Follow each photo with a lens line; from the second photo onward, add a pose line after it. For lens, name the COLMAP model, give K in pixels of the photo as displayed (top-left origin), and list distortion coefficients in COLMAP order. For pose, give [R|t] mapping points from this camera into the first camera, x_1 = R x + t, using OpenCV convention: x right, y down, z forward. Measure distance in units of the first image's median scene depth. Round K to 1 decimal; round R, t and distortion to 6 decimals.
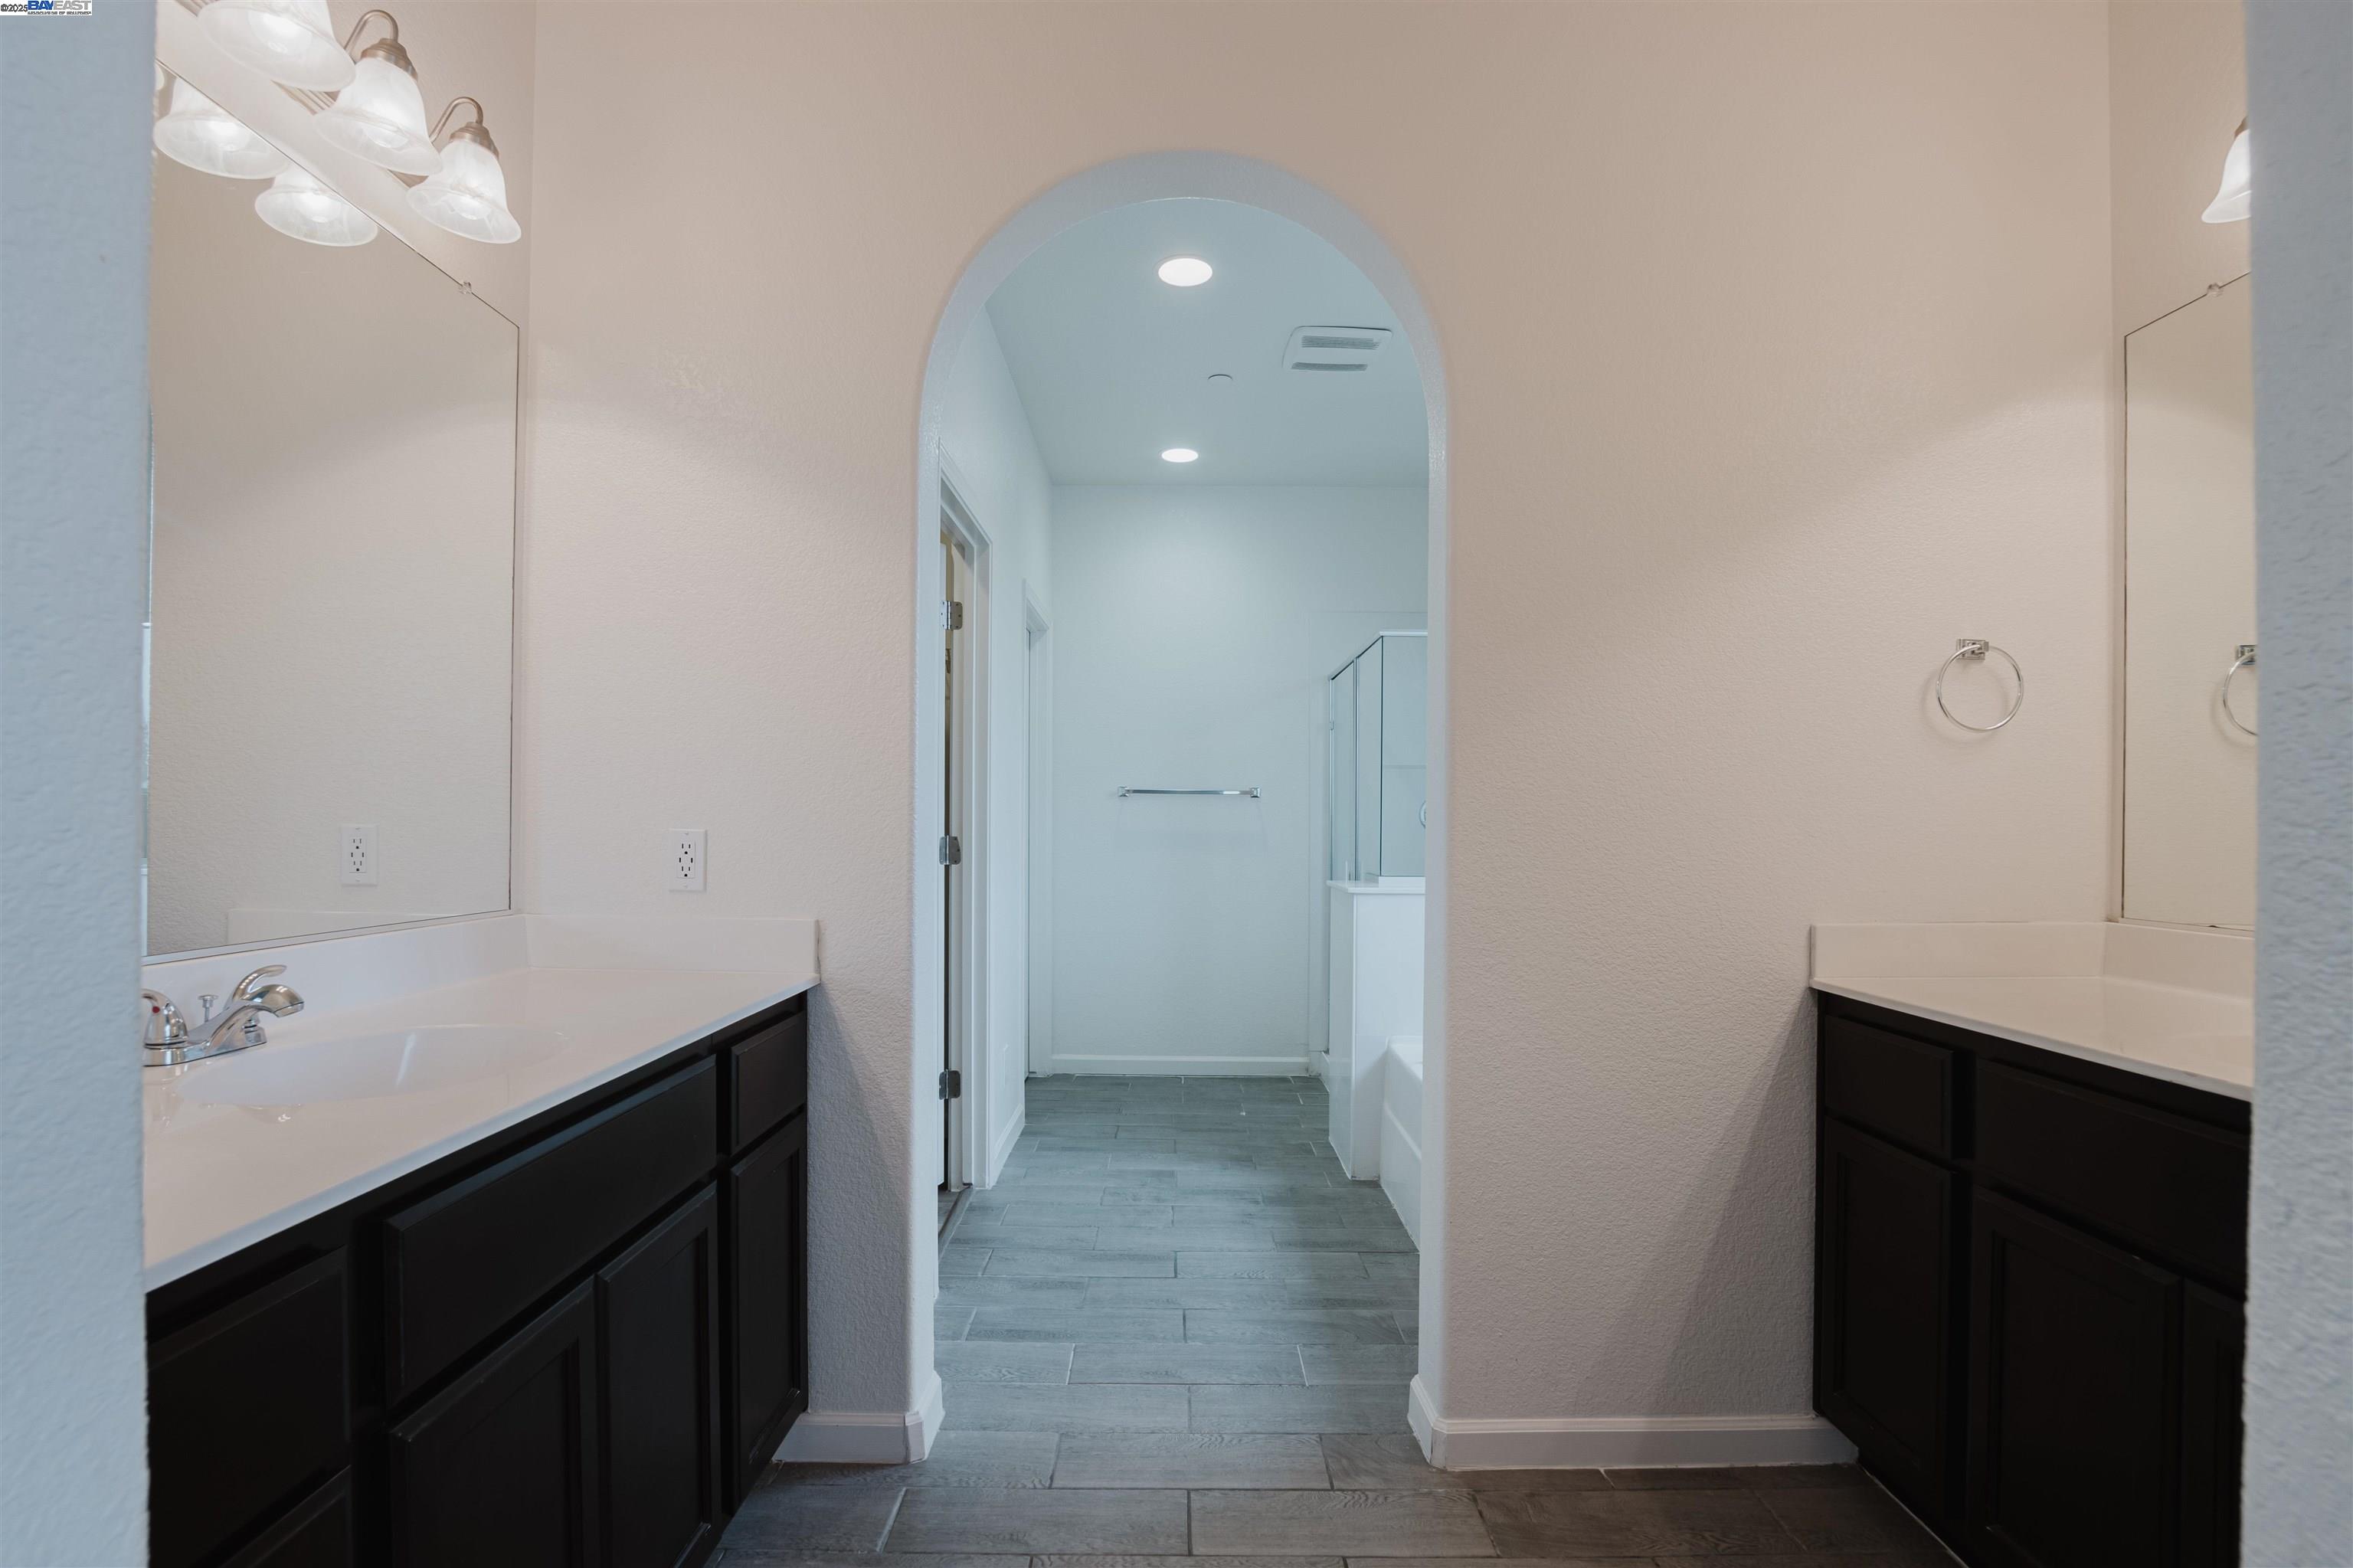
lens RADIAL K [[1145.7, 0, 1181.5], [0, 1145.7, 798.3], [0, 0, 1]] dist [-0.031298, 0.002511]
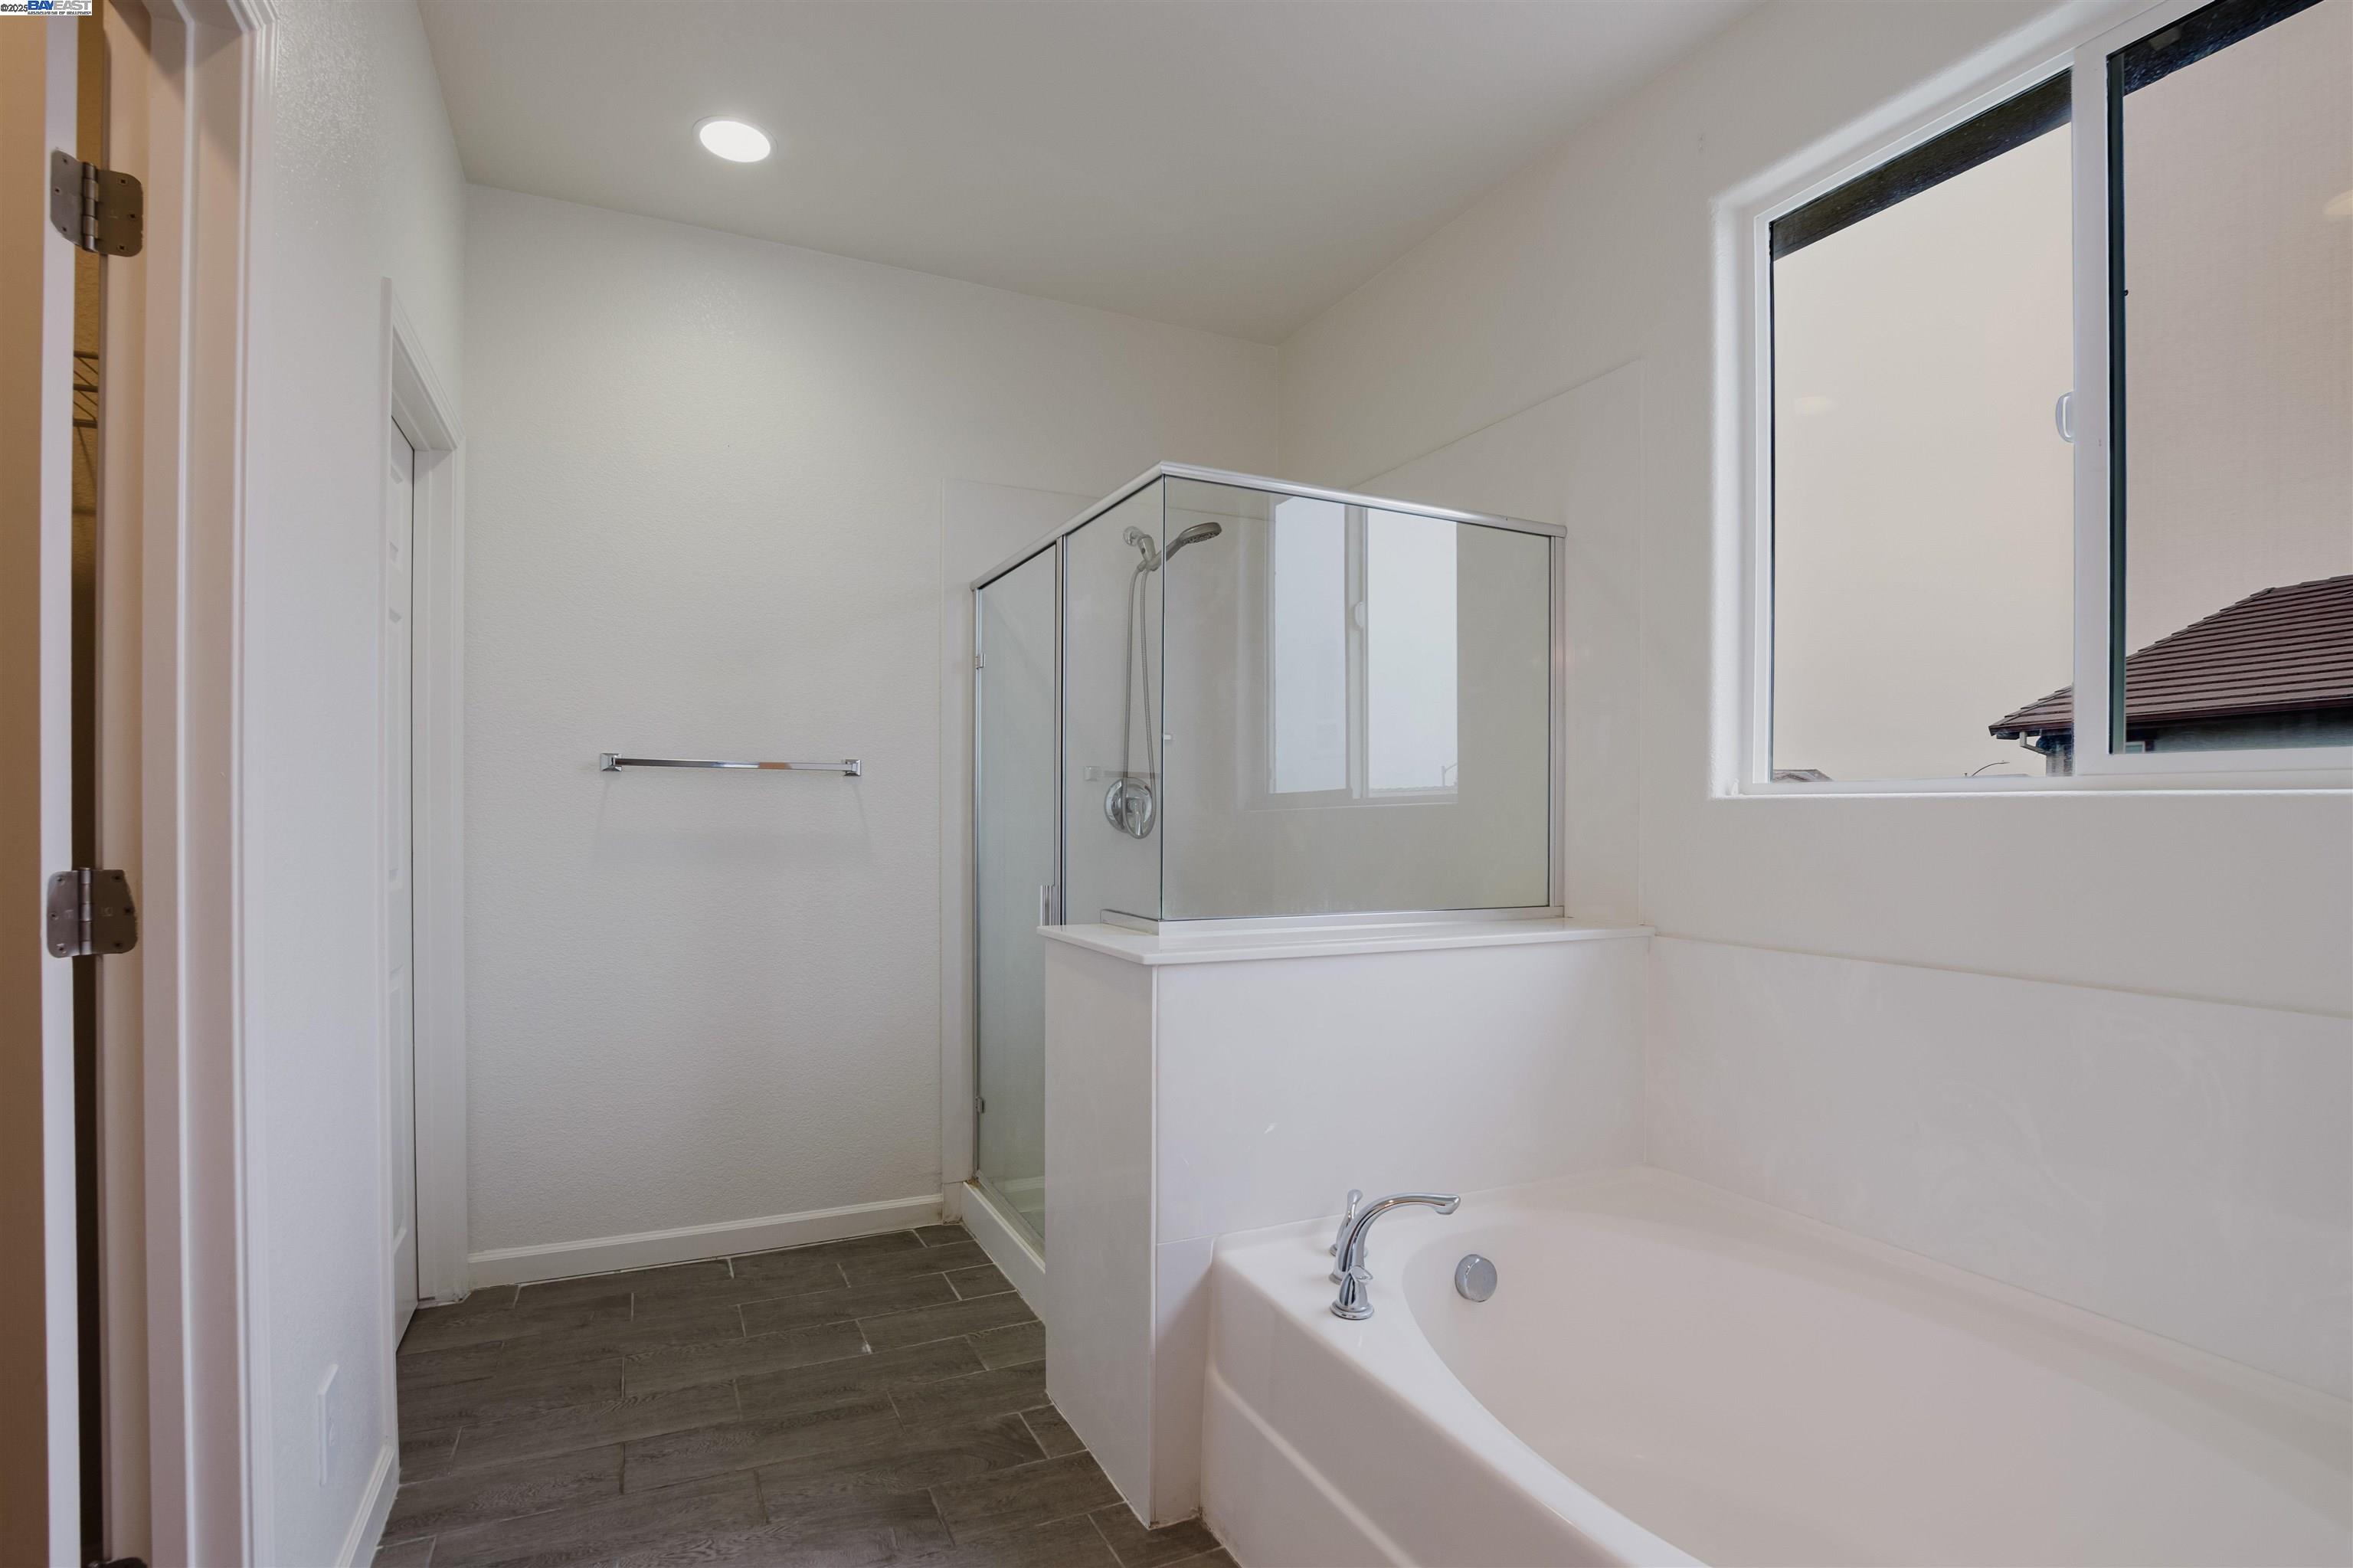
lens RADIAL K [[1145.7, 0, 1171.4], [0, 1145.7, 814.5], [0, 0, 1]] dist [-0.031298, 0.002511]
pose [[0.906853, -0.002923, 0.421437, -0.044460], [-0.007407, 0.999711, 0.022872, 0.005801], [-0.421382, -0.023863, 0.906569, 0.468257]]
